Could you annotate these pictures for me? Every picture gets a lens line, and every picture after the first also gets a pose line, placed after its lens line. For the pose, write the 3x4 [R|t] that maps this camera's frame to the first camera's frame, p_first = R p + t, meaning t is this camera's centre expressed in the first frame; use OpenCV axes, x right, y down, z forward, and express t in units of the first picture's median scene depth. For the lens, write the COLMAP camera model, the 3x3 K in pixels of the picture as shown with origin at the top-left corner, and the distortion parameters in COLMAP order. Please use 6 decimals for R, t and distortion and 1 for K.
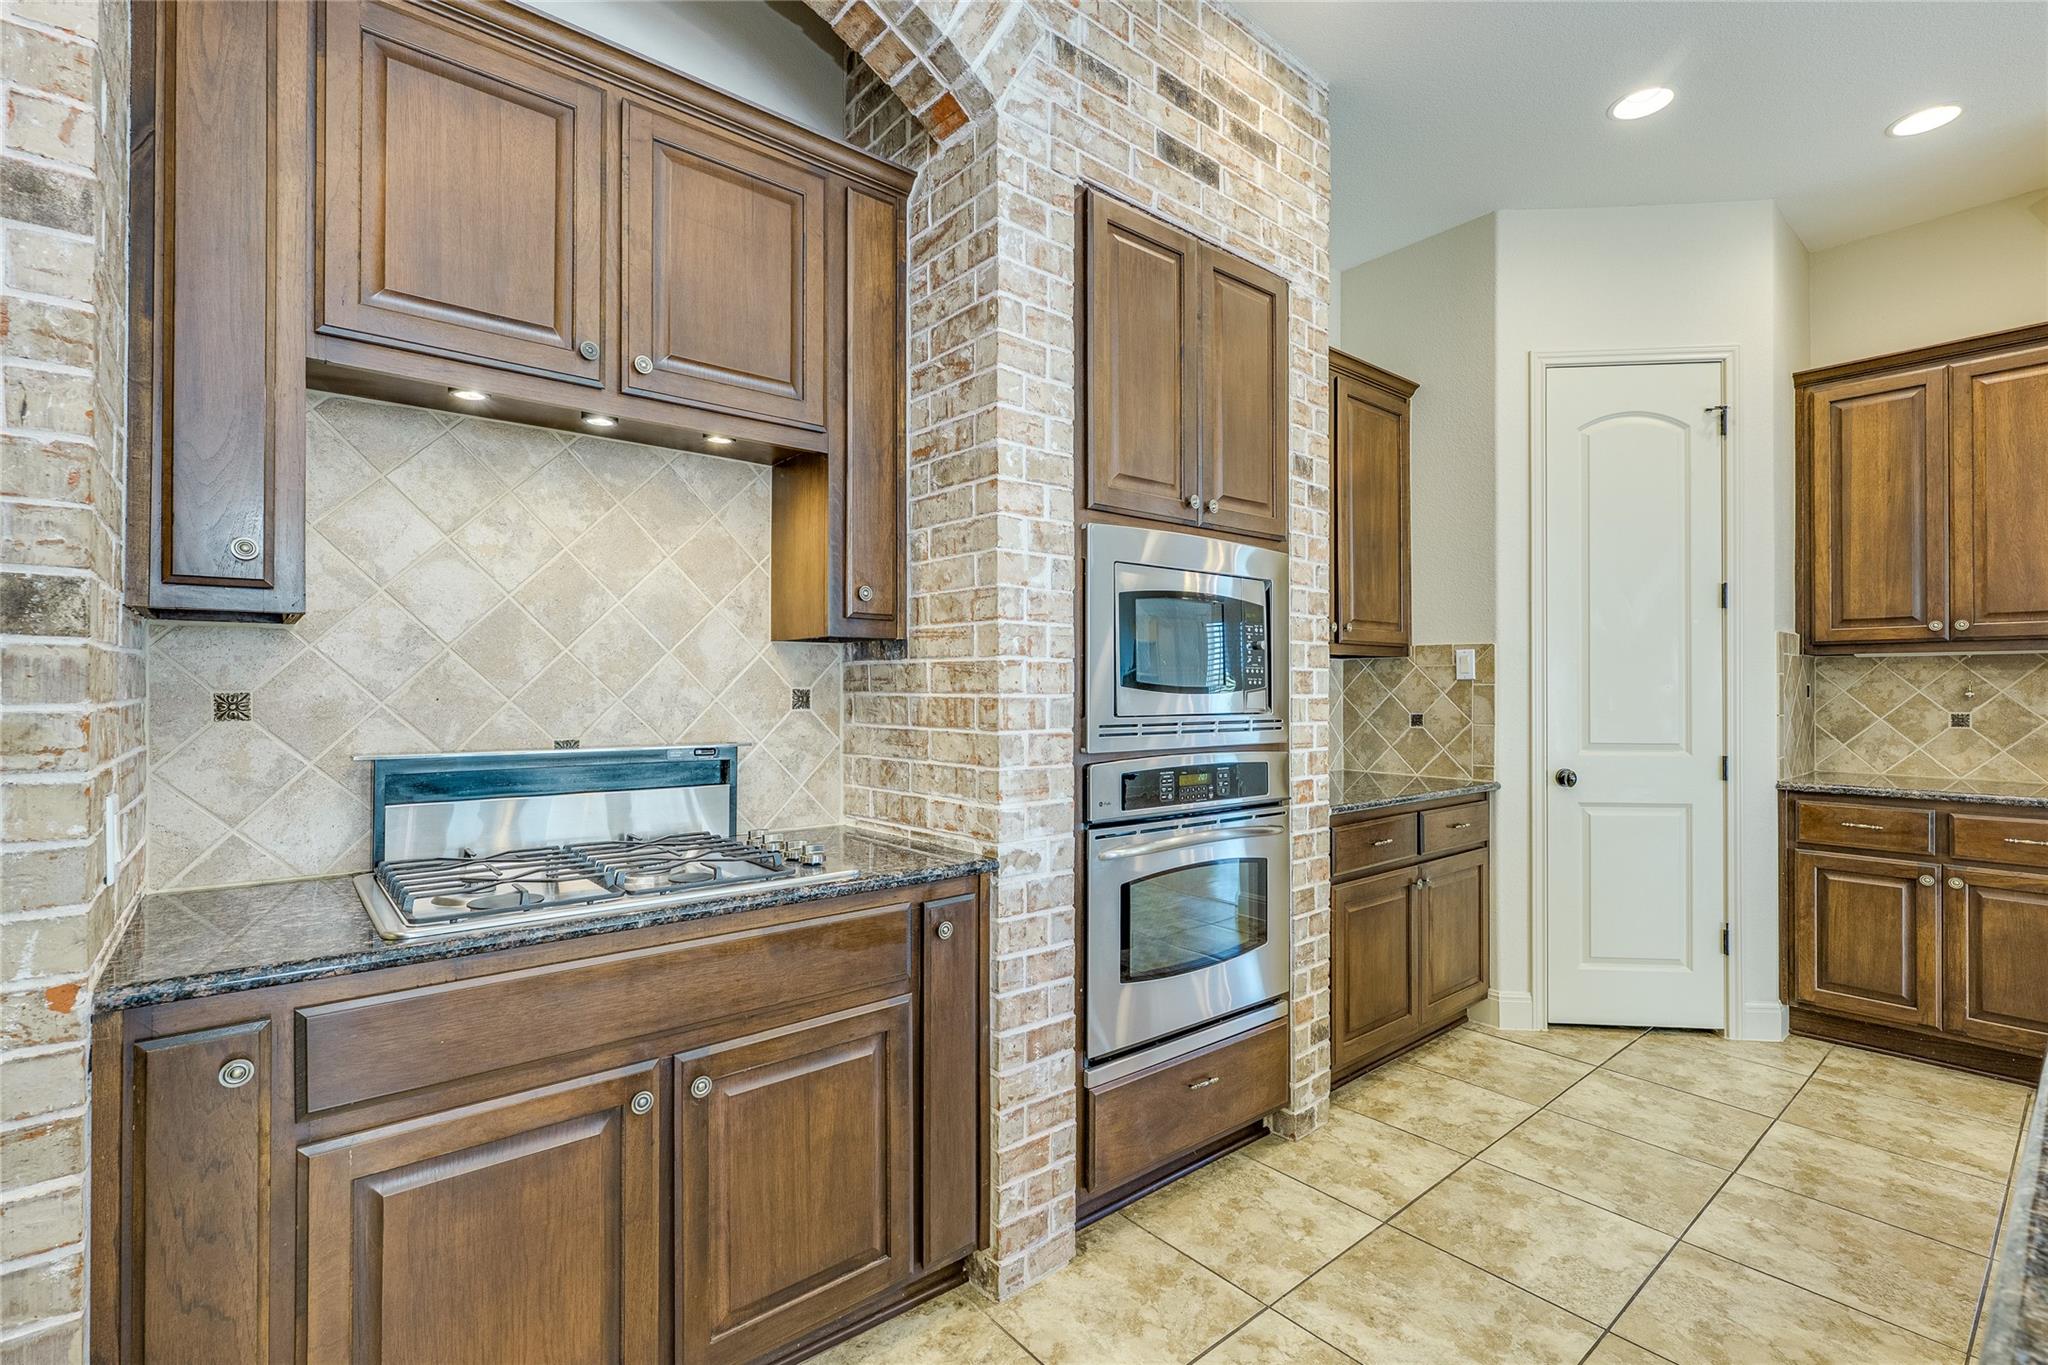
lens RADIAL K [[908.7, 0, 1024.0], [0, 908.7, 682.5], [0, 0, 1]] dist [0.000167, -0.000323]
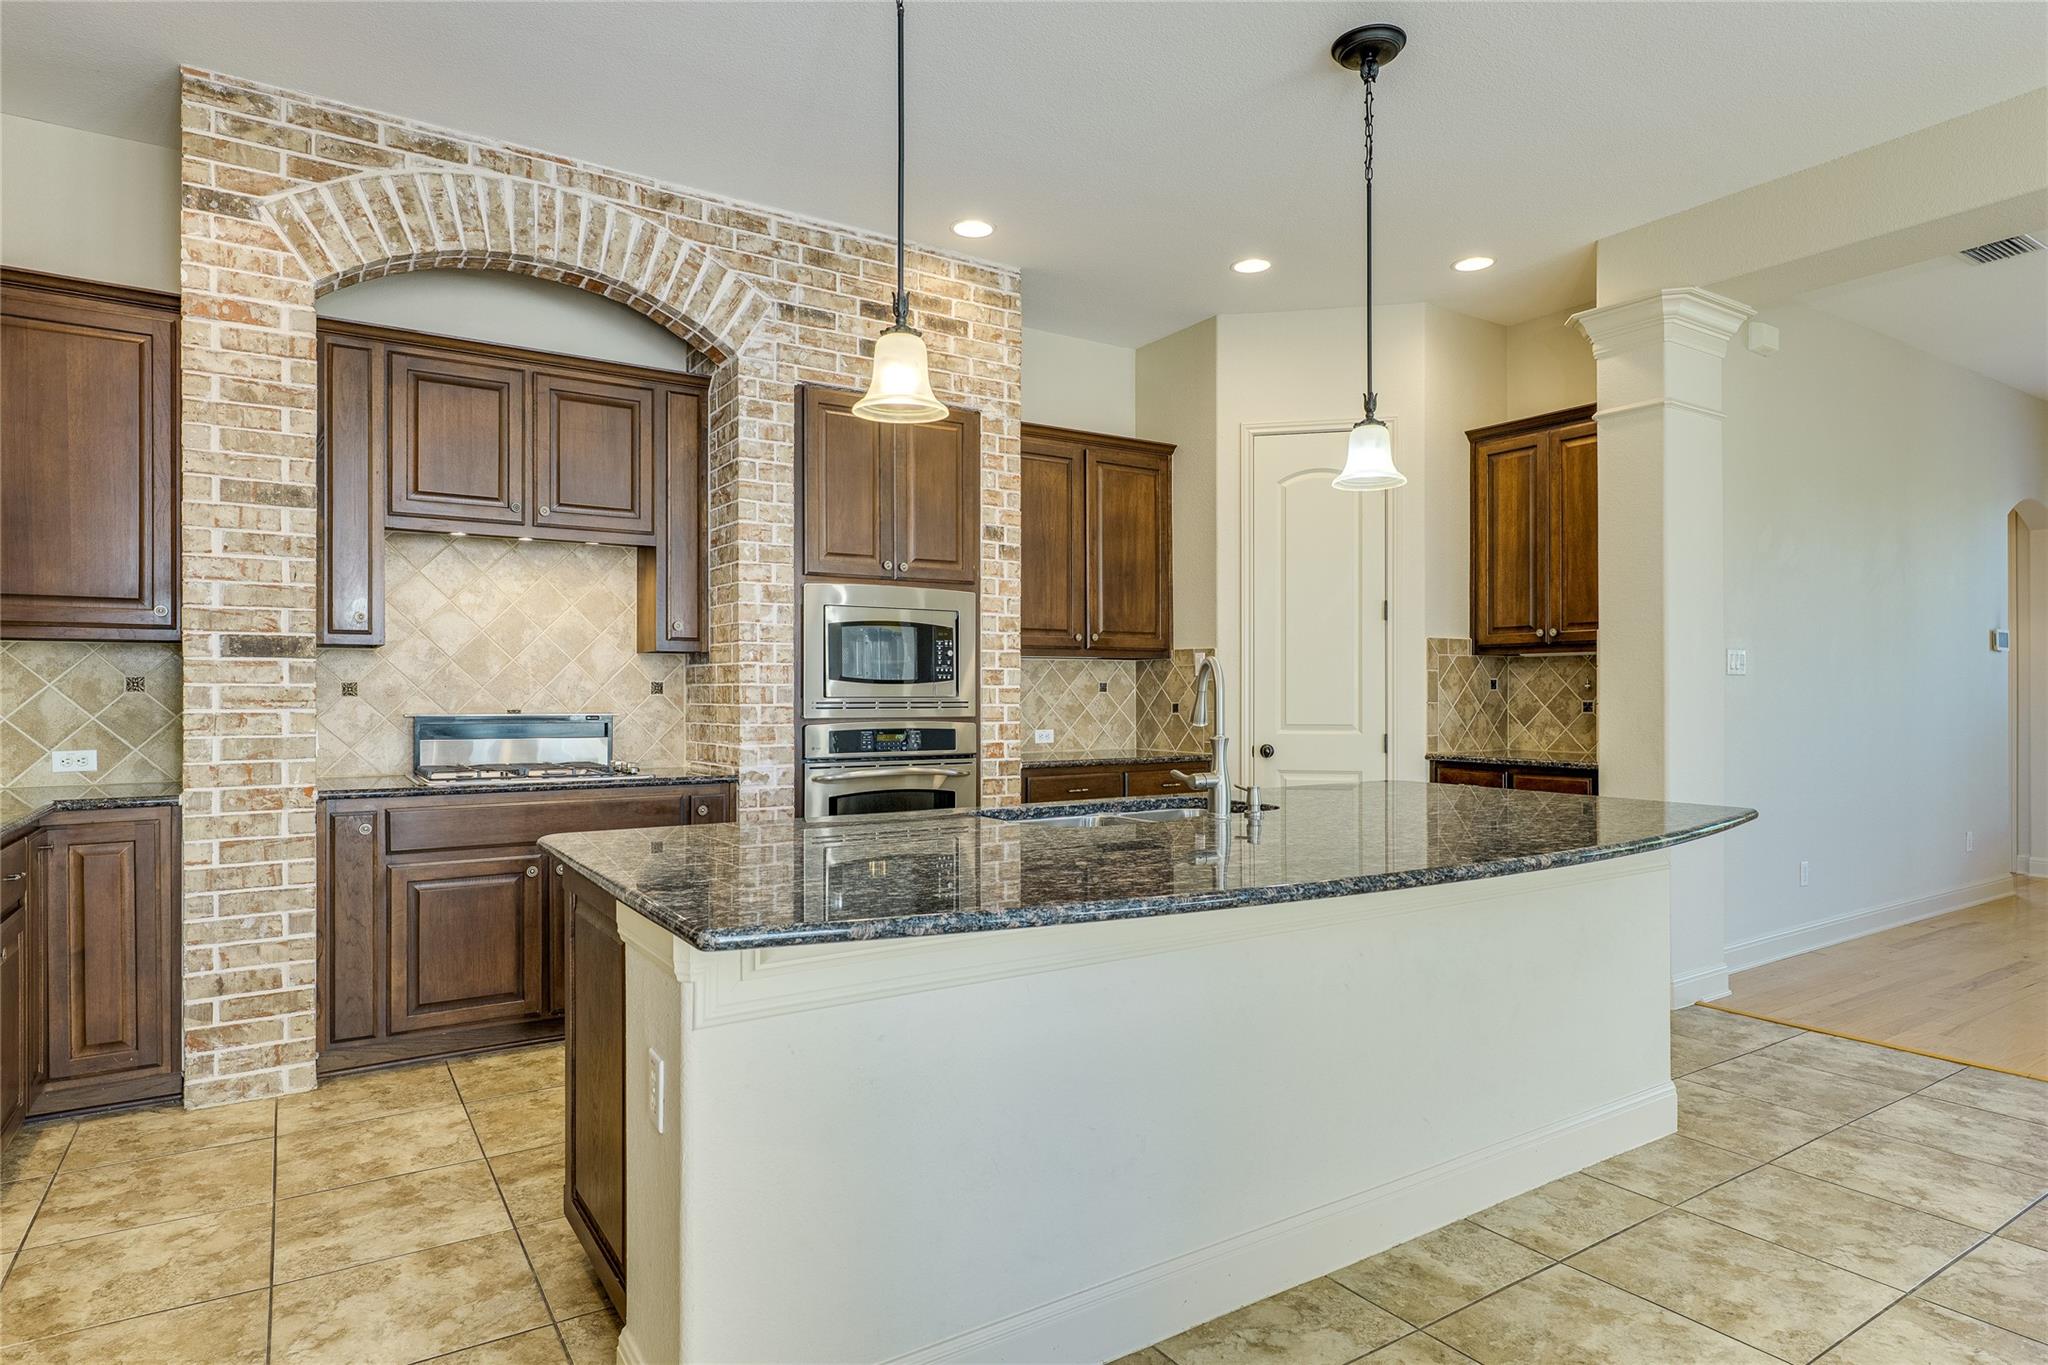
lens RADIAL K [[1101.3, 0, 1030.1], [0, 1101.3, 691.9], [0, 0, 1]] dist [-0.001411, 0.000214]
pose [[0.994179, -0.002104, -0.107720, 0.713060], [0.002649, 0.999984, 0.004914, 0.019013], [0.107708, -0.005171, 0.994169, -1.008628]]
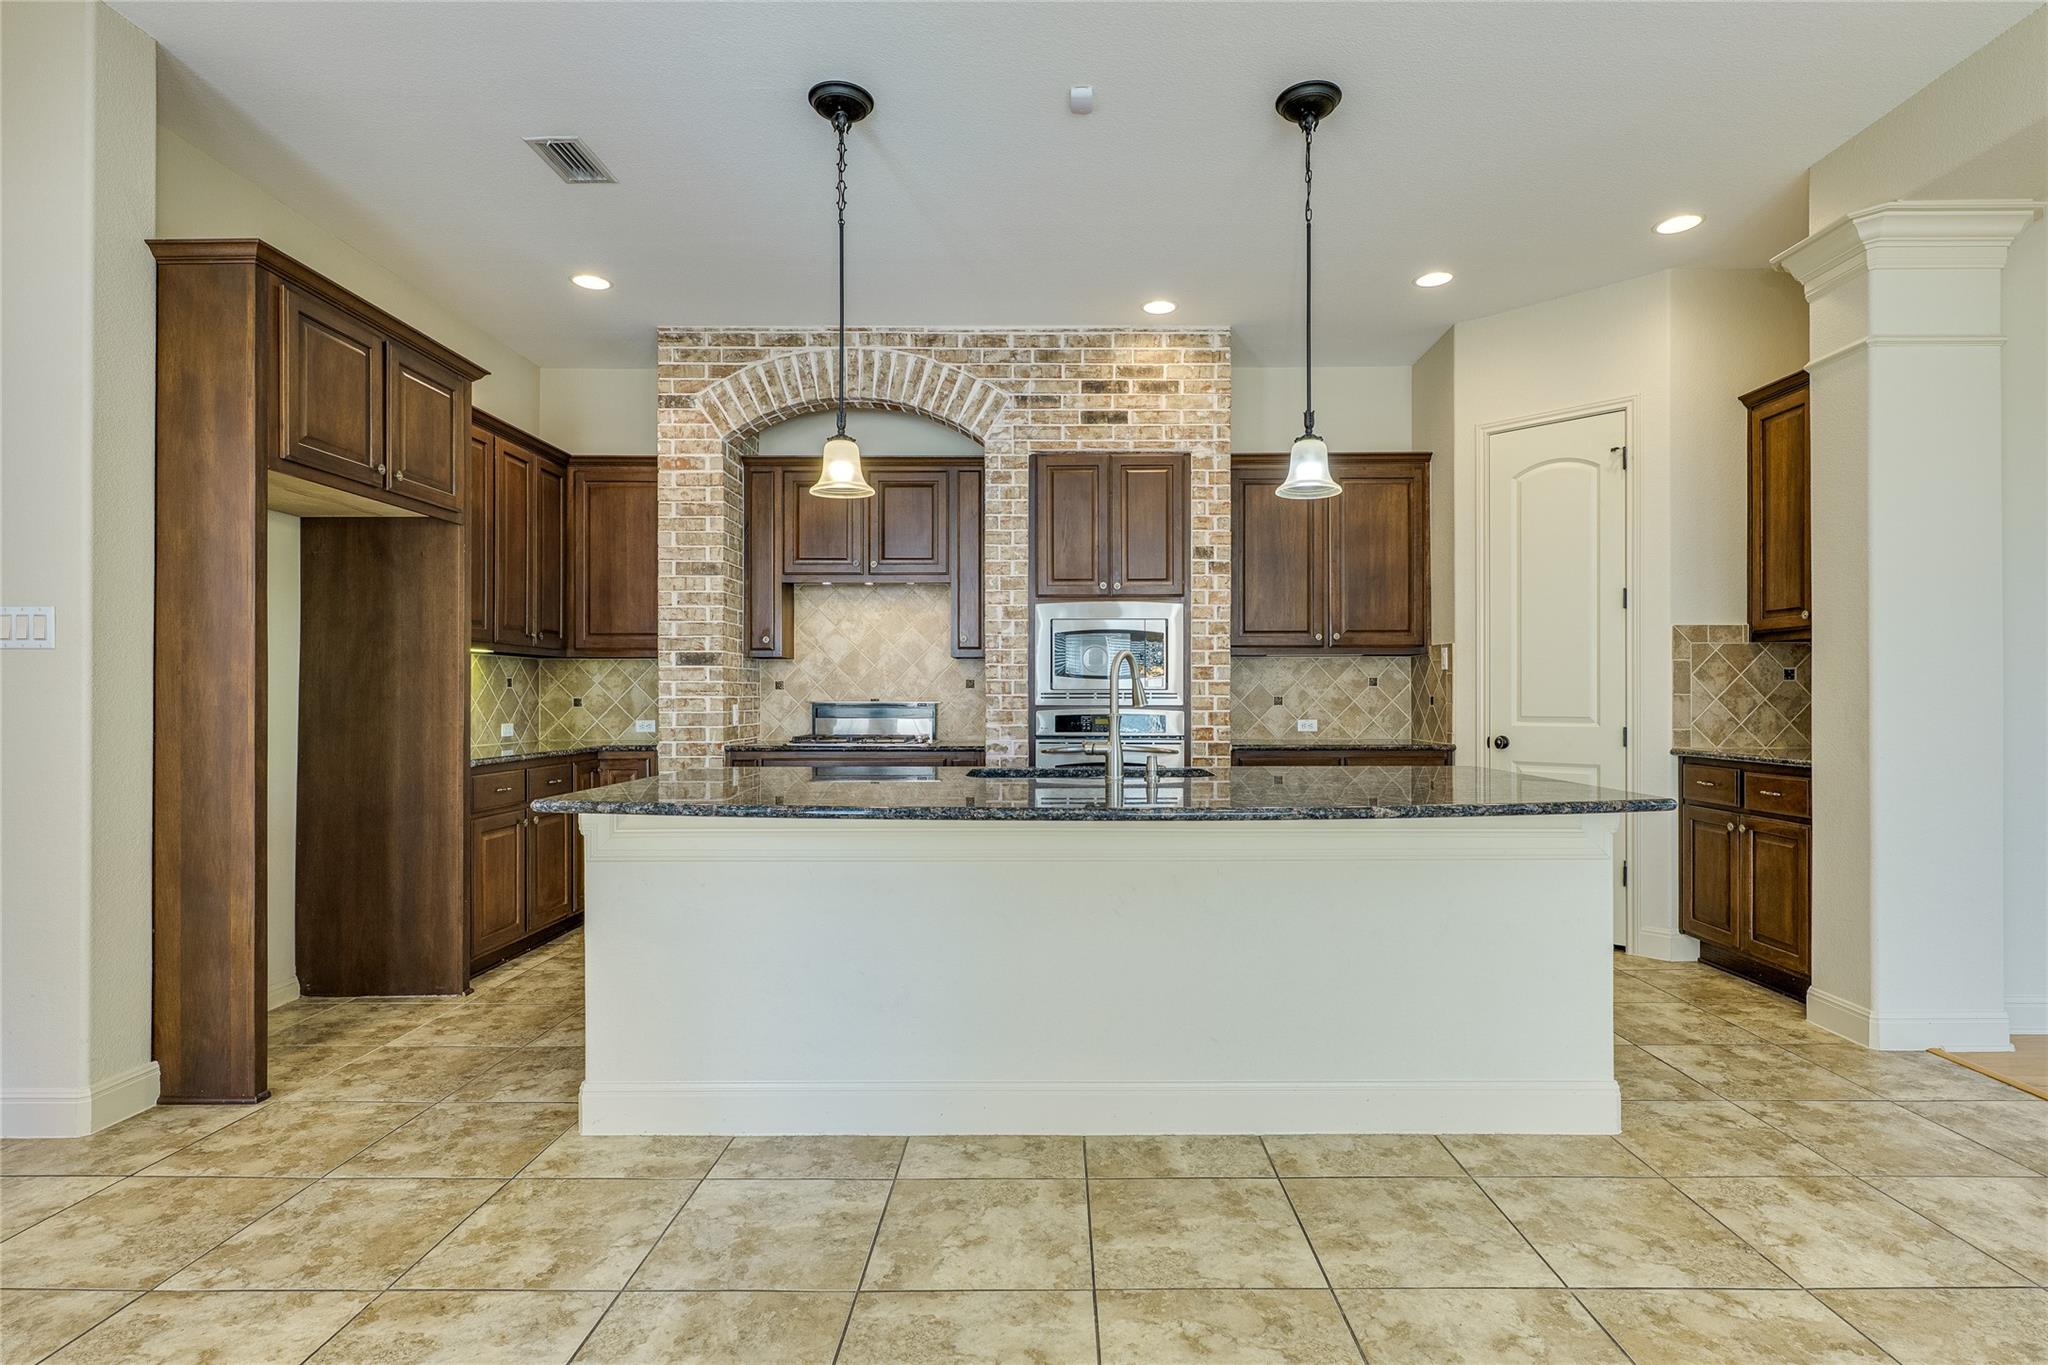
lens RADIAL K [[988.8, 0, 1071.2], [0, 988.8, 694.8], [0, 0, 1]] dist [0.000951, -0.000576]
pose [[0.784372, -0.003878, -0.620278, 1.663106], [0.006523, 0.999977, 0.001998, 0.046989], [0.620256, -0.005614, 0.784379, -0.875007]]
